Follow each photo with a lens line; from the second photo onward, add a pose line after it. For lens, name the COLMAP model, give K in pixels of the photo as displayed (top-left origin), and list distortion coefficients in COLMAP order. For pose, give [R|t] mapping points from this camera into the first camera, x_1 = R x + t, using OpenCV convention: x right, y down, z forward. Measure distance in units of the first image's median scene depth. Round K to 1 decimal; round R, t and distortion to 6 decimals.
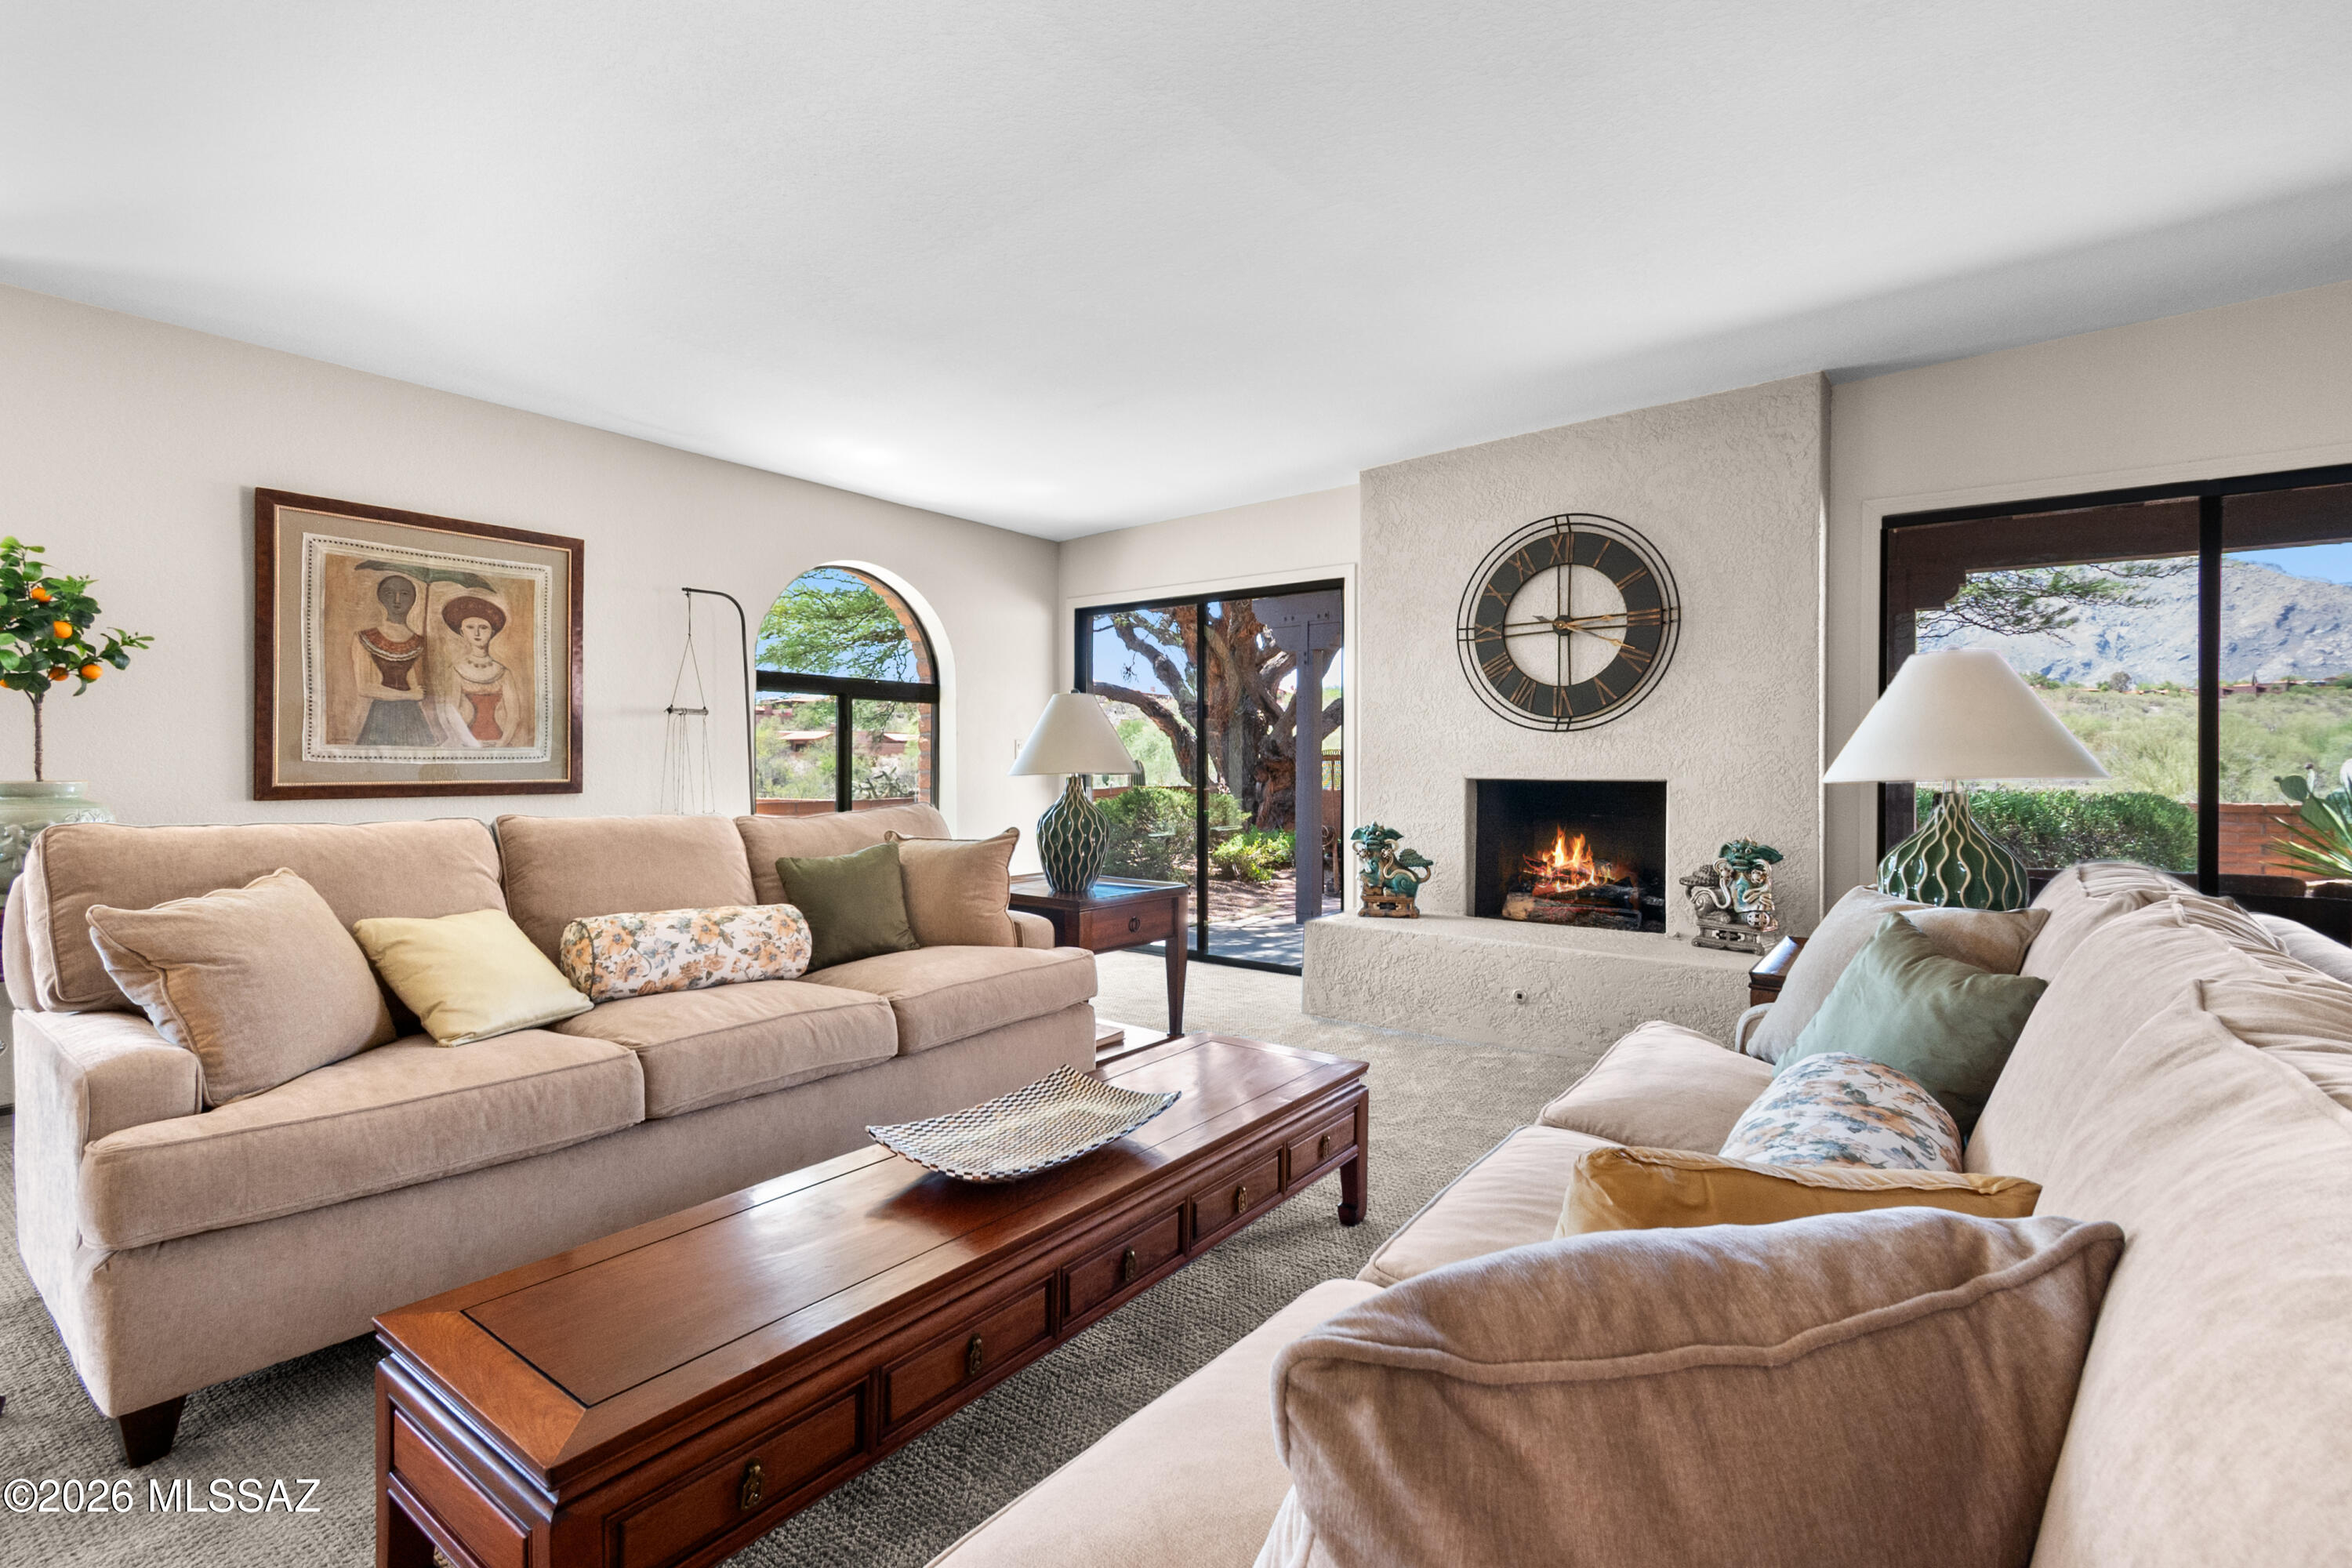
lens RADIAL K [[1063.2, 0, 1174.1], [0, 1063.2, 762.6], [0, 0, 1]] dist [0.001805, -0.000802]
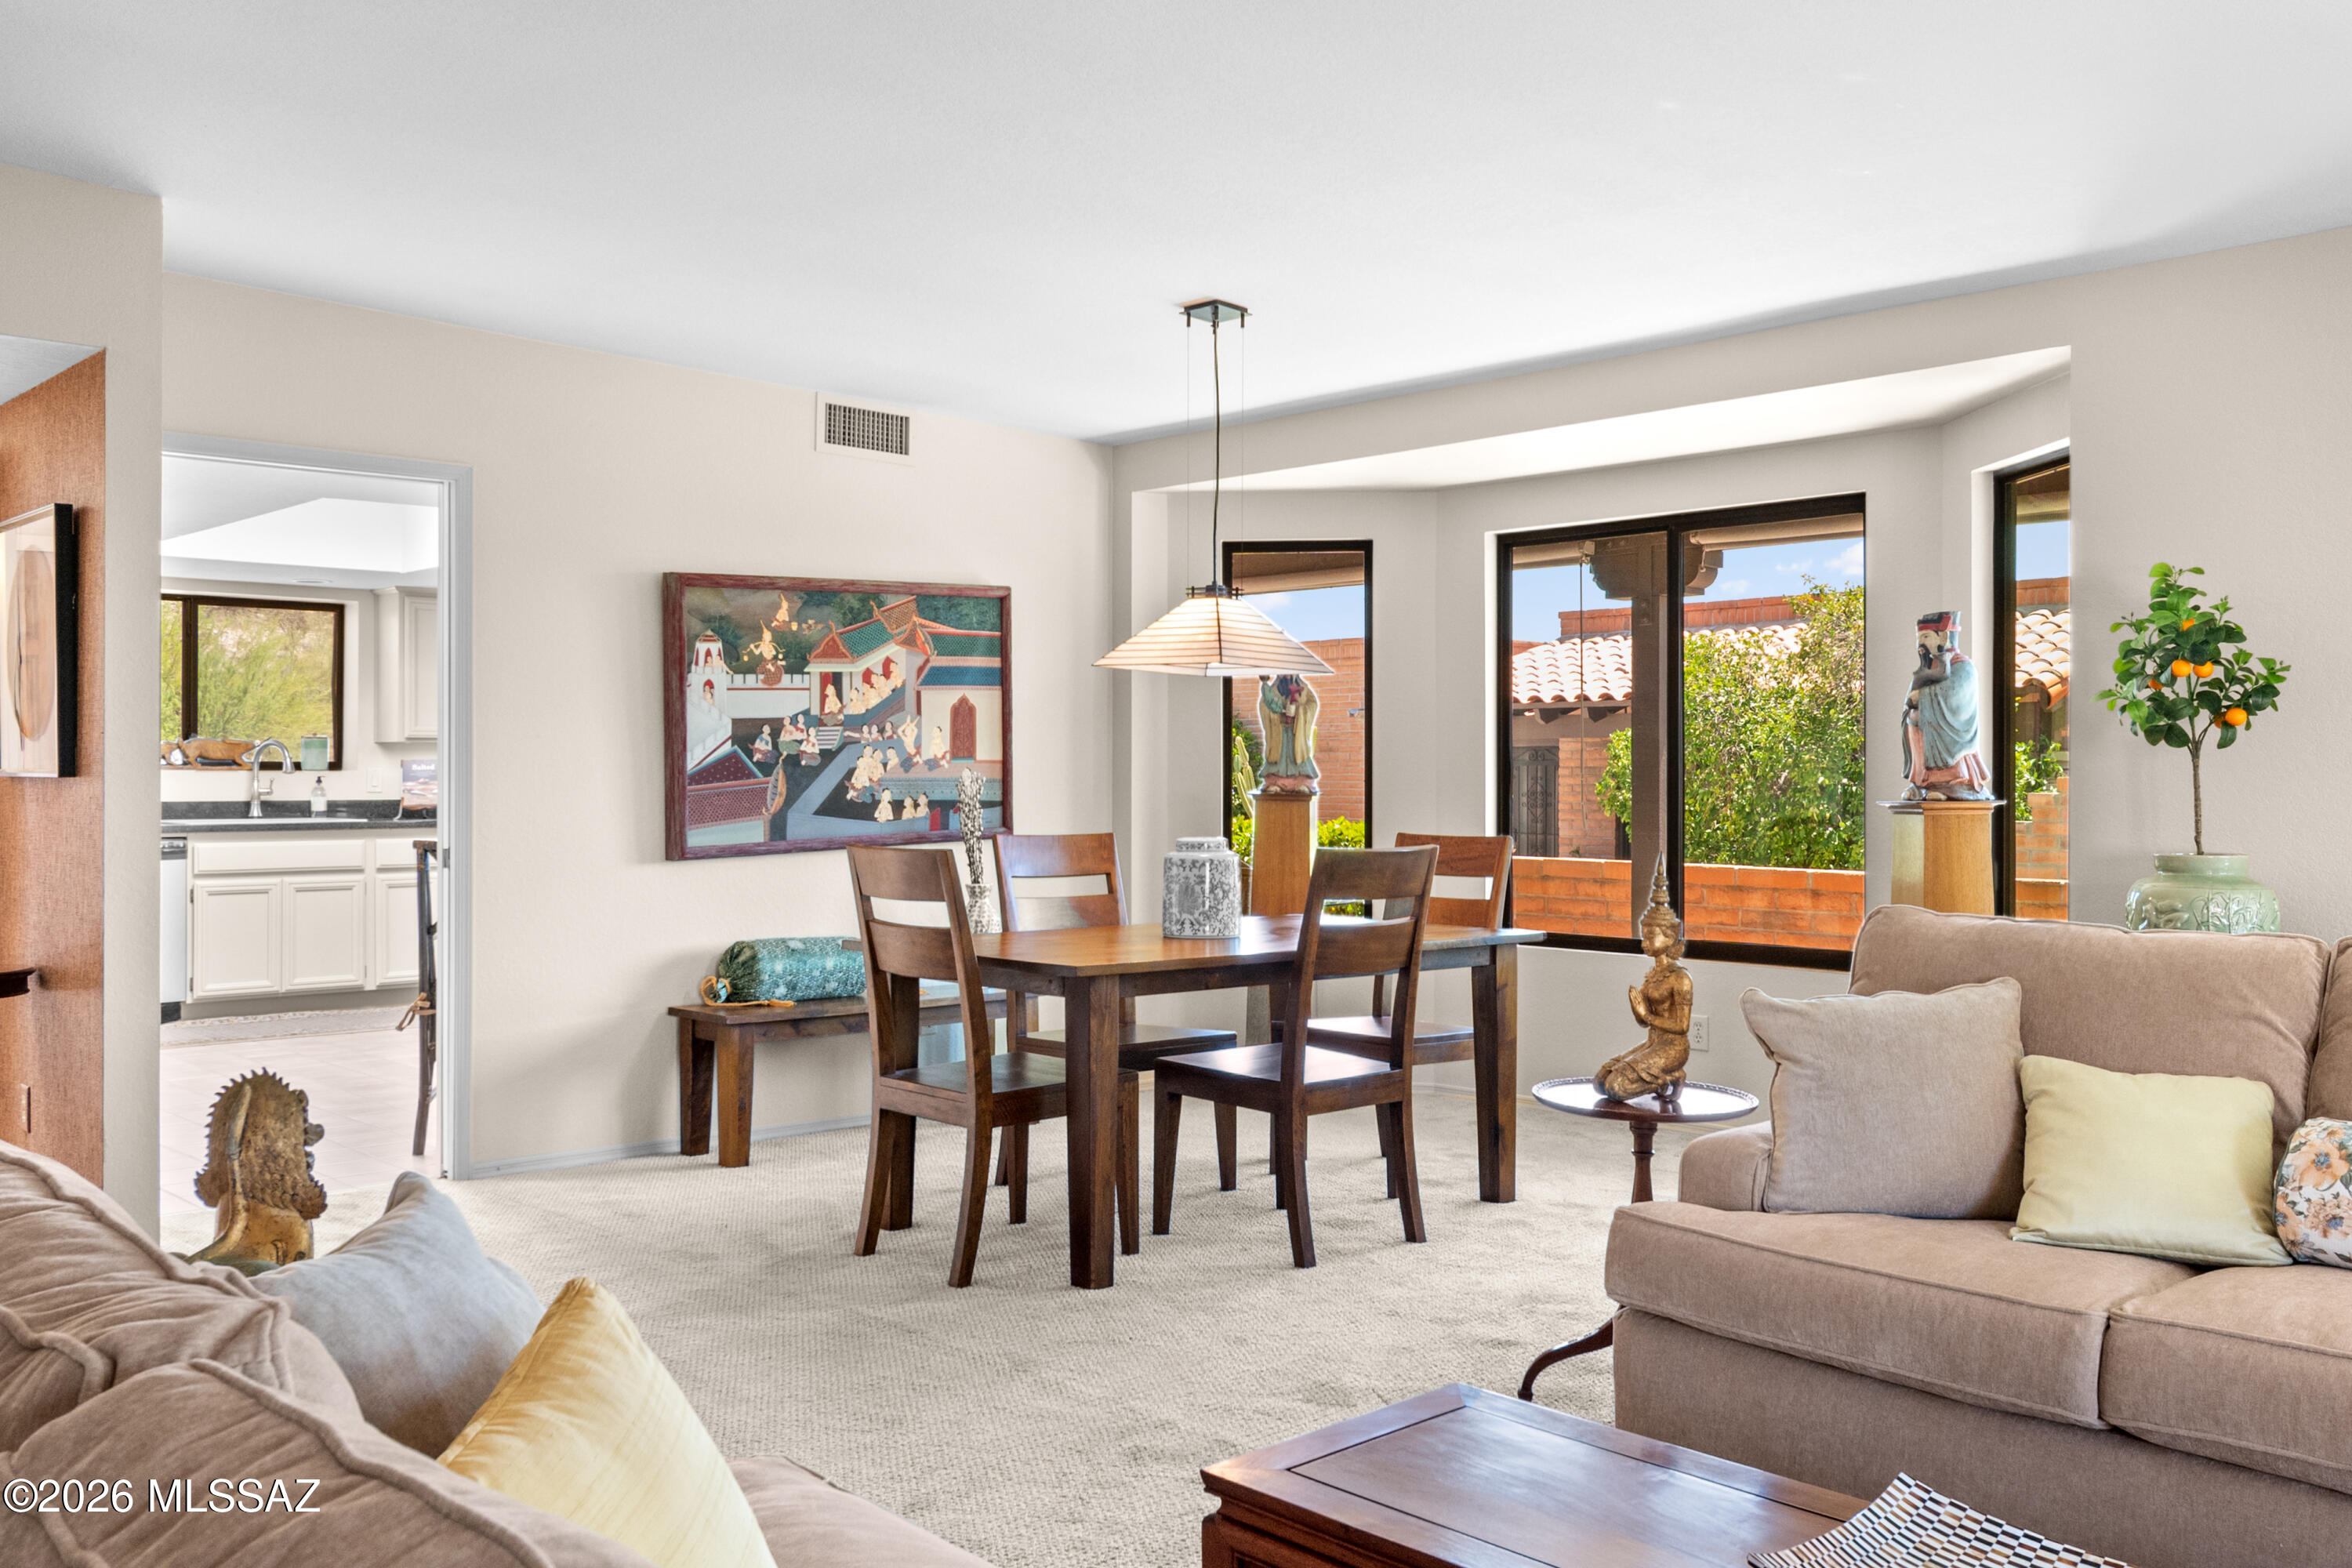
lens RADIAL K [[2016.0, 0, 1180.7], [0, 2016.0, 769.0], [0, 0, 1]] dist [0.002902, -0.011405]
pose [[-0.177161, -0.005729, -0.984165, 0.440365], [-0.001463, 0.999983, -0.005558, -0.028205], [0.984181, 0.000455, -0.177167, 0.371765]]
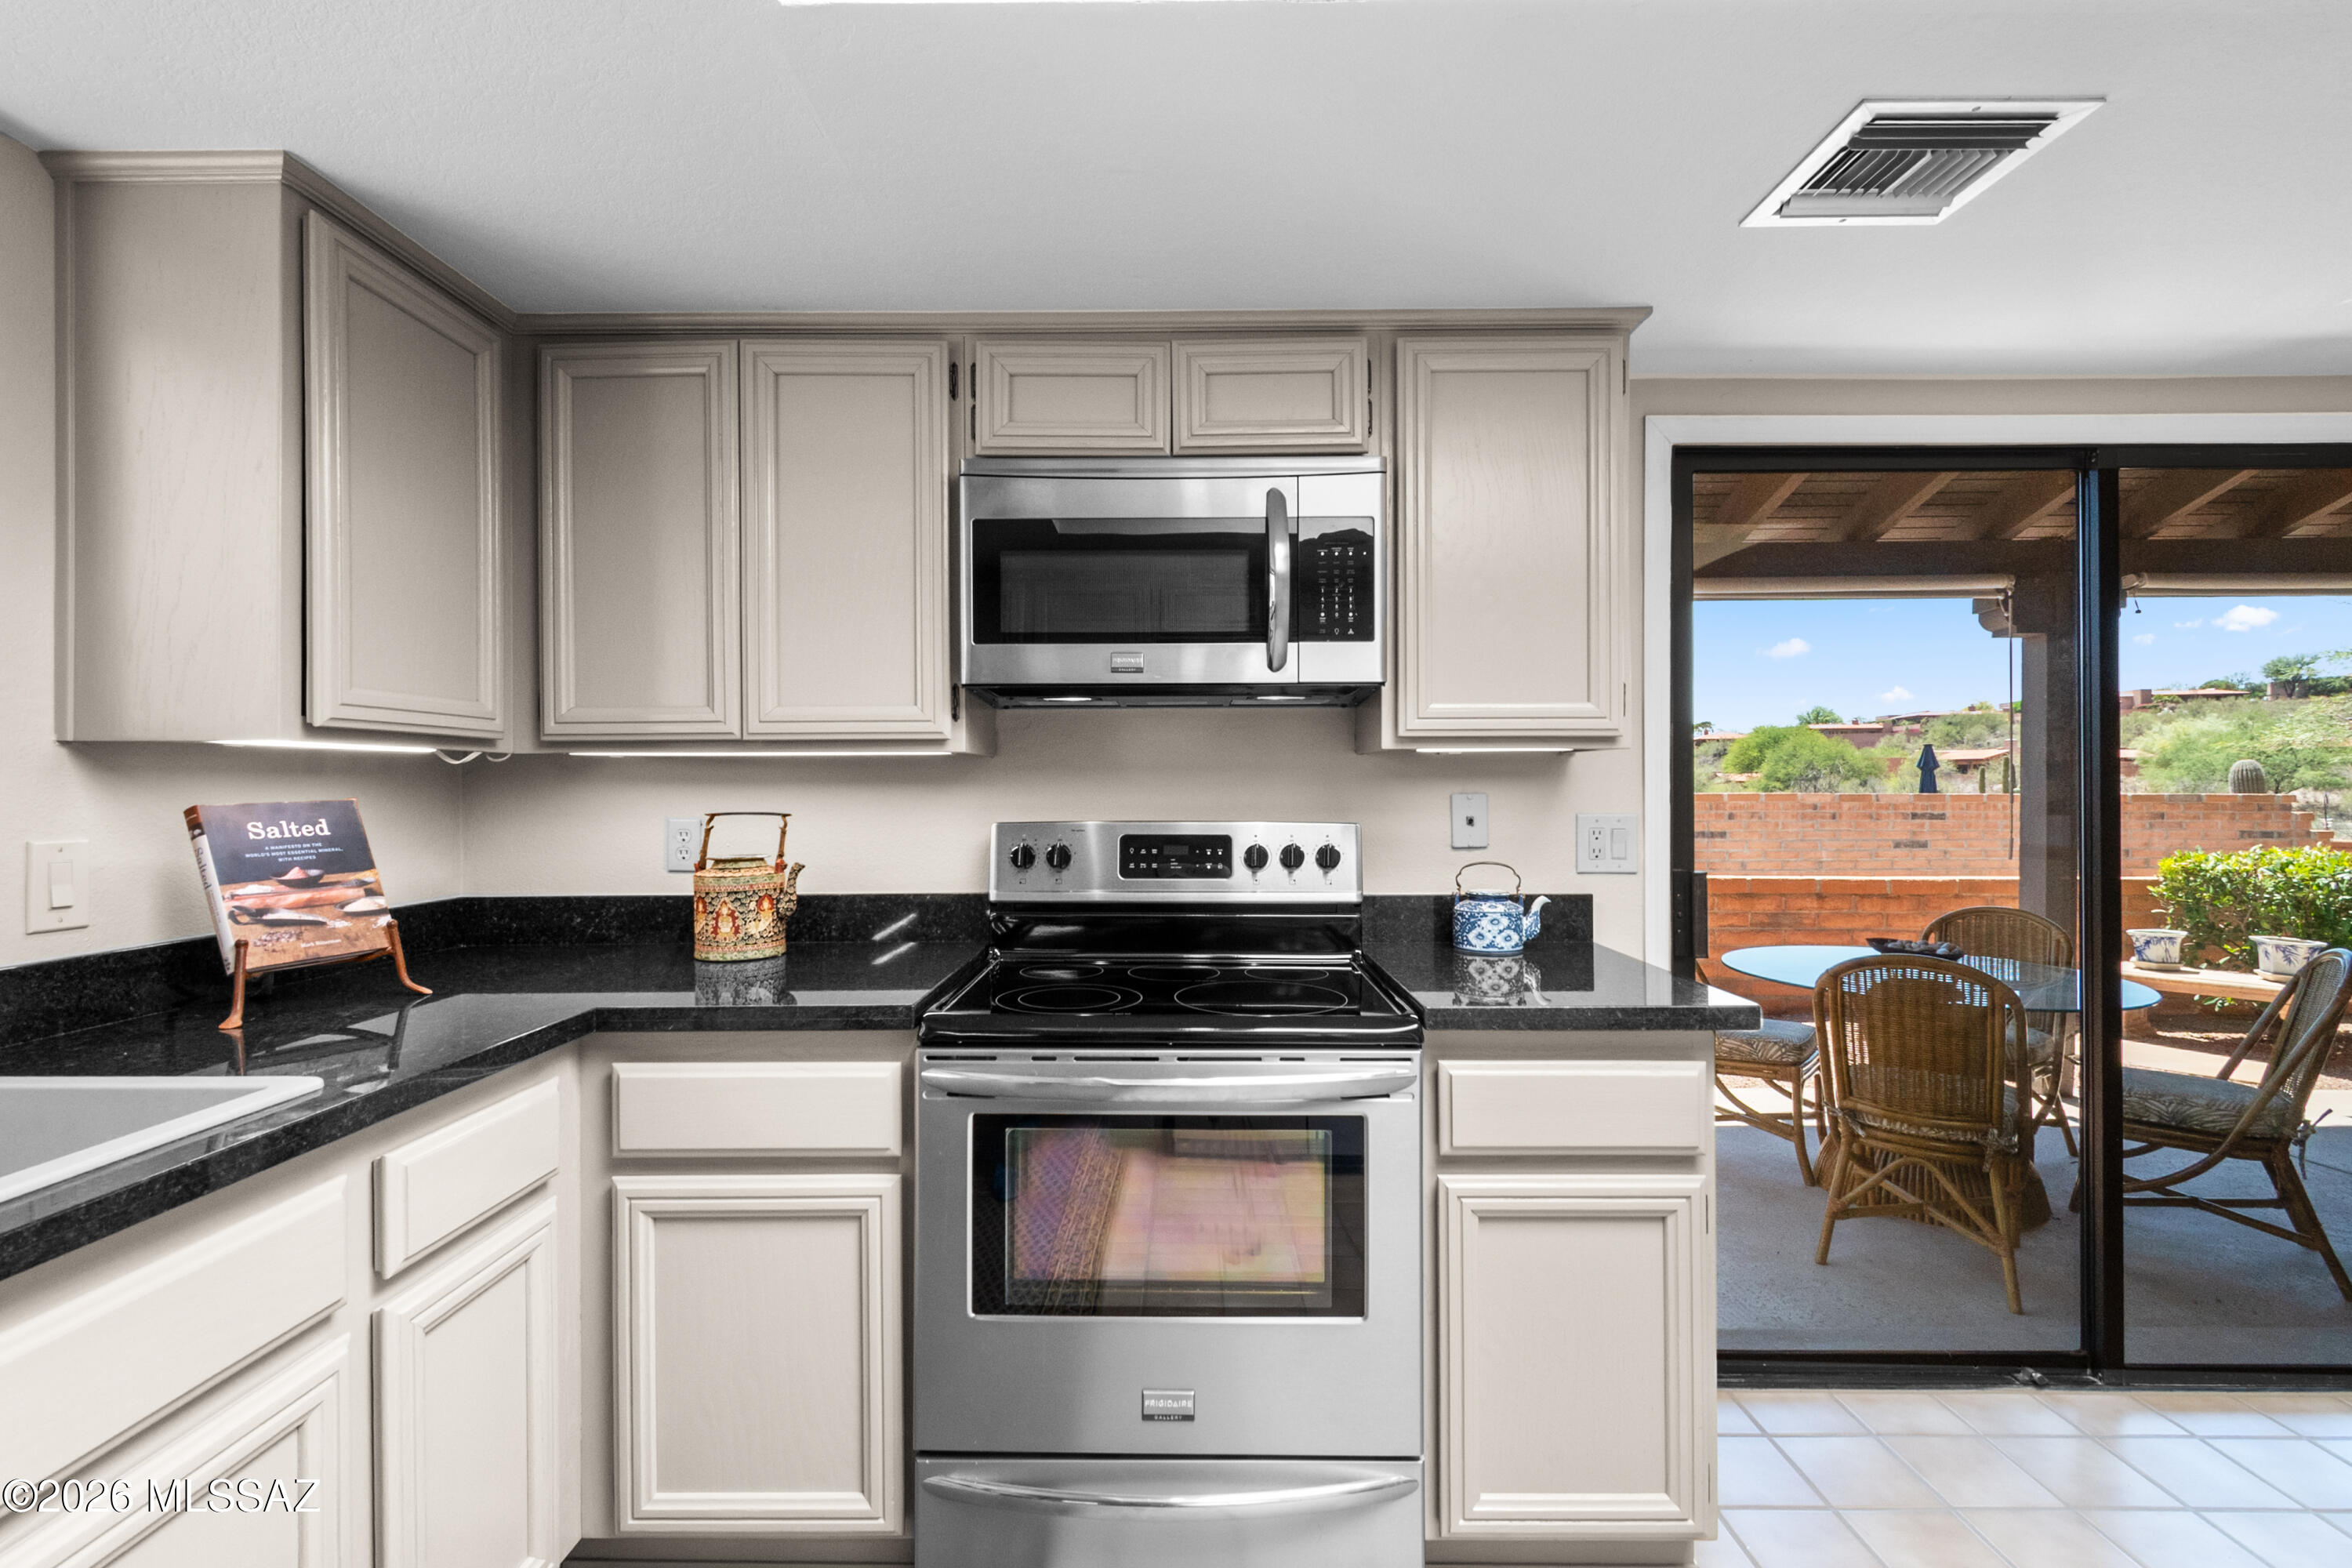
lens RADIAL K [[1067.9, 0, 1176.0], [0, 1067.9, 784.0], [0, 0, 1]] dist [0.000410, -0.000057]
pose [[0.594542, -0.003447, -0.804057, -1.484987], [0.003239, 0.999993, -0.001891, -0.059631], [0.804058, -0.001480, 0.594549, -1.072585]]
